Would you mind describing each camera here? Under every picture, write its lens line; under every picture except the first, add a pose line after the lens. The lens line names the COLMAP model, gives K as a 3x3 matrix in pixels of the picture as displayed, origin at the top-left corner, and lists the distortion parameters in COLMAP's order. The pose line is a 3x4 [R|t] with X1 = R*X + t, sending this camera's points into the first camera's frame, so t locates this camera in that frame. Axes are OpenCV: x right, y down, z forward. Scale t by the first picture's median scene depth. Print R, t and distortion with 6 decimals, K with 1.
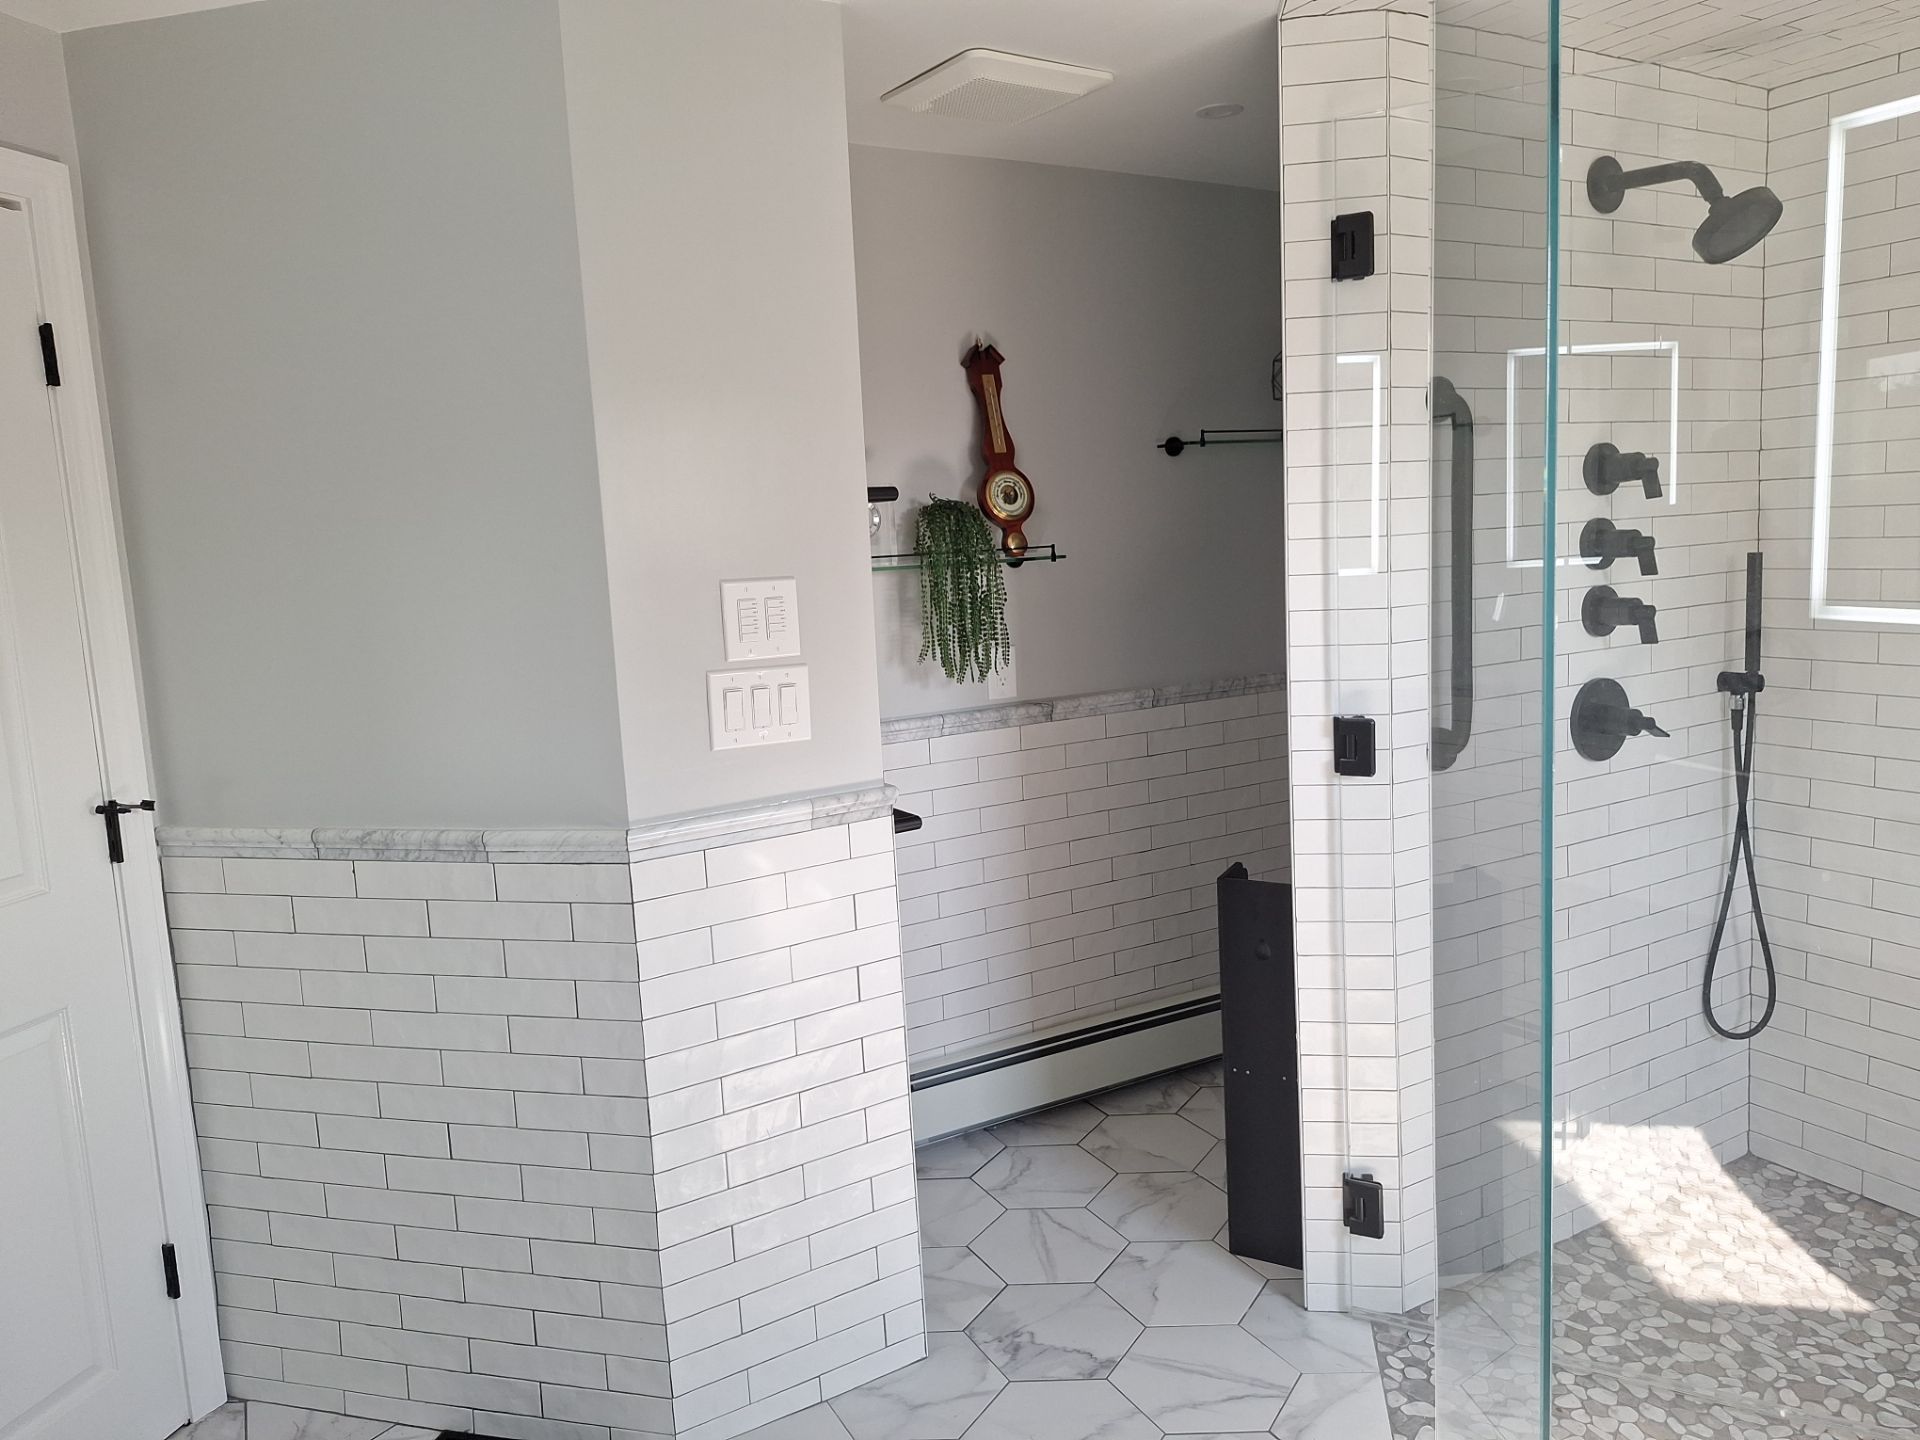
lens RADIAL K [[1325.8, 0, 971.5], [0, 1325.8, 684.8], [0, 0, 1]] dist [0.019450, 0.000366]
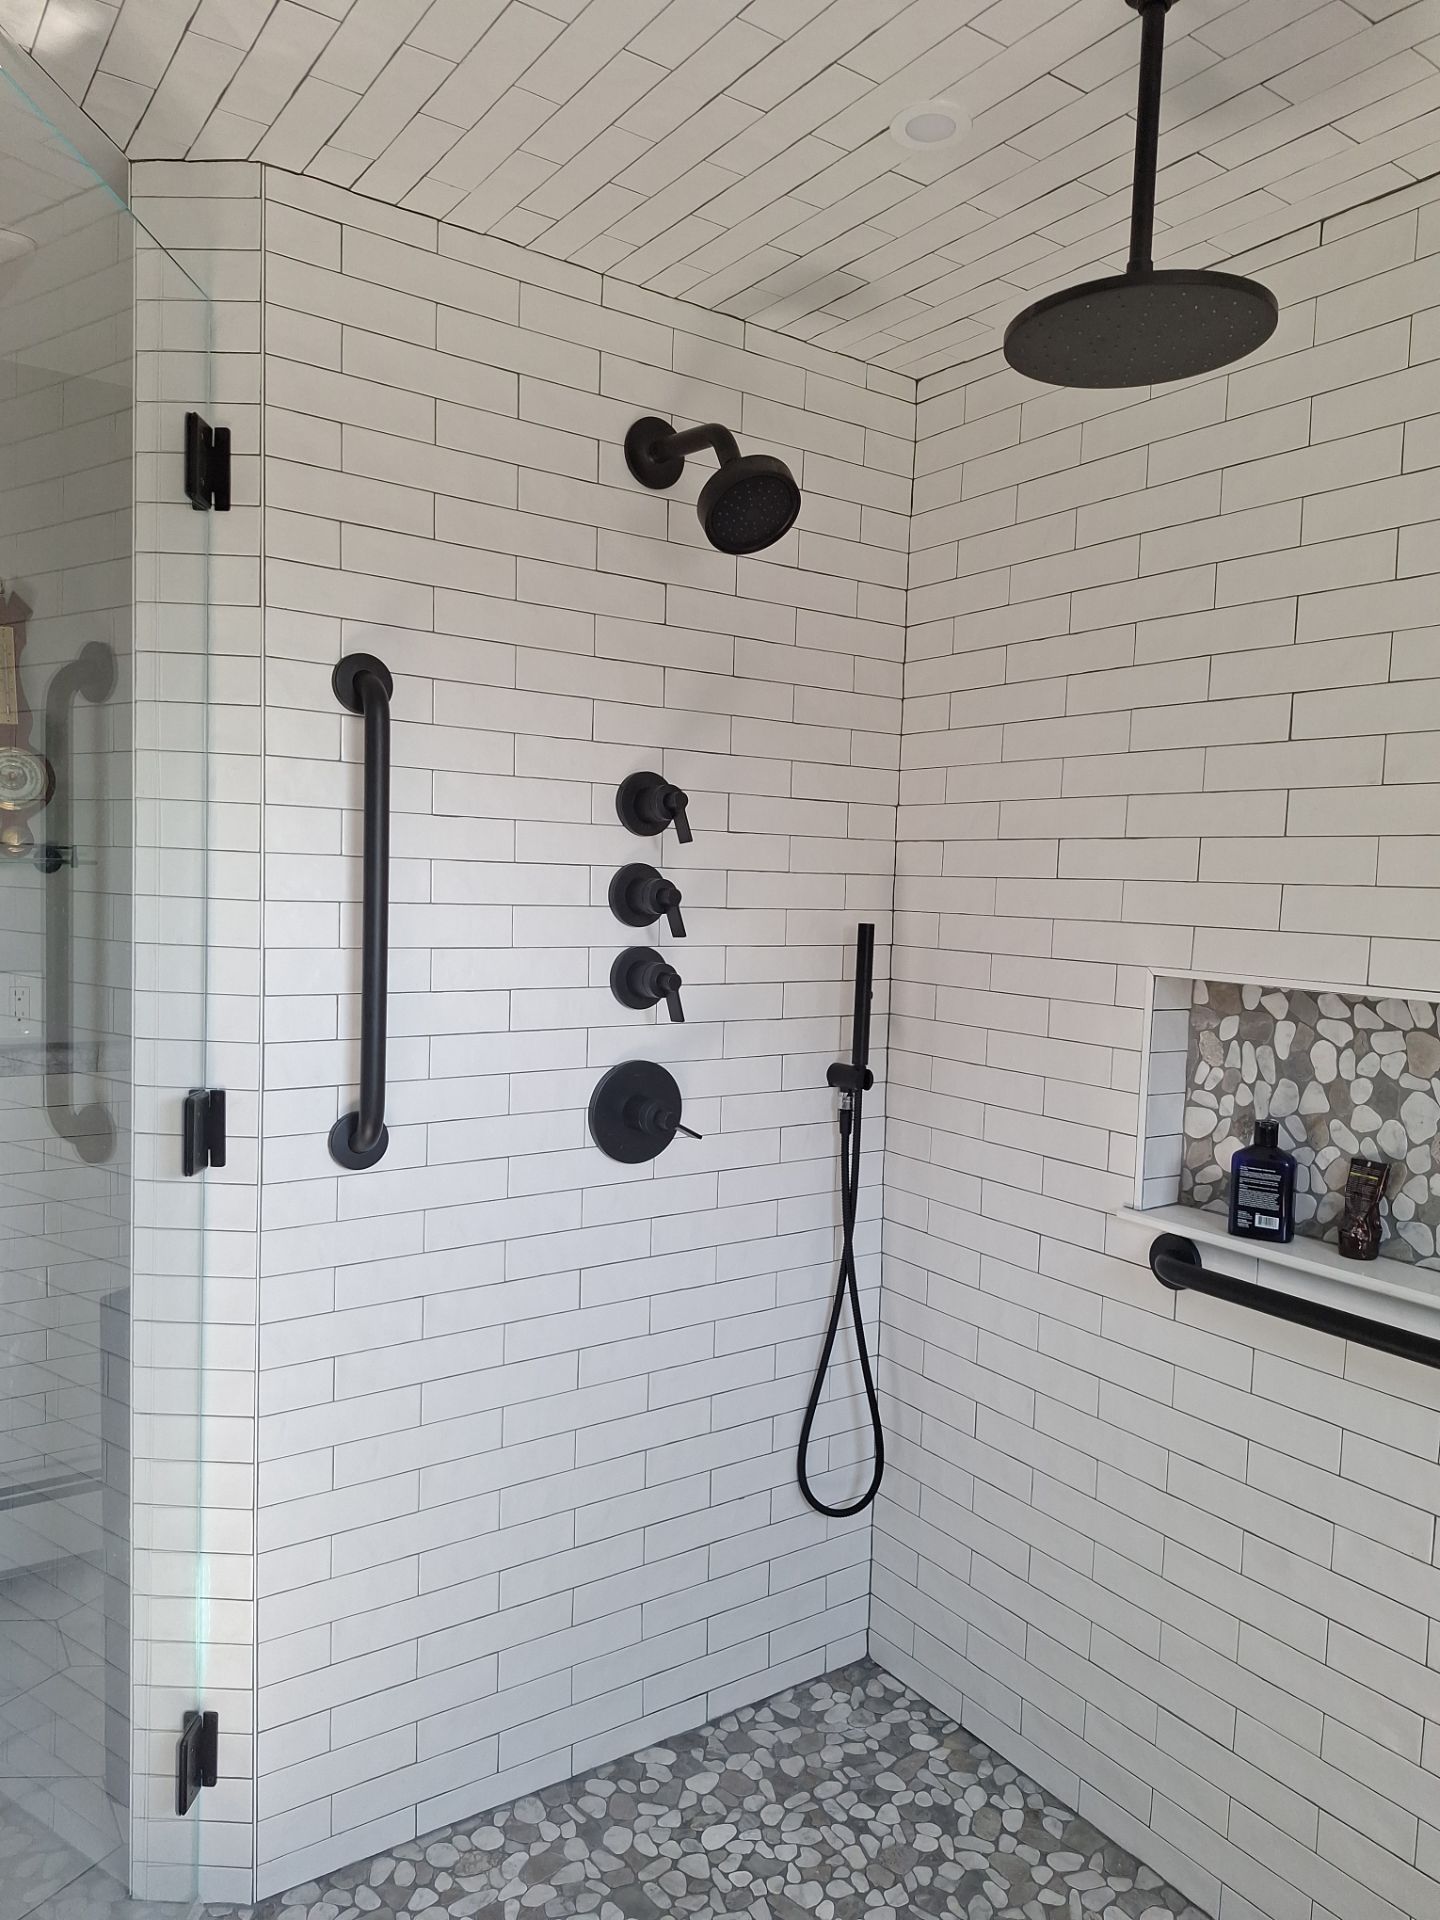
lens RADIAL K [[1317.4, 0, 720.0], [0, 1317.4, 960.0], [0, 0, 1]] dist [0.119697, -0.132140]
pose [[0.993635, 0.076941, 0.082271, 0.428513], [-0.072733, 0.995943, -0.052978, -0.025677], [-0.086014, 0.046657, 0.995201, 0.184984]]
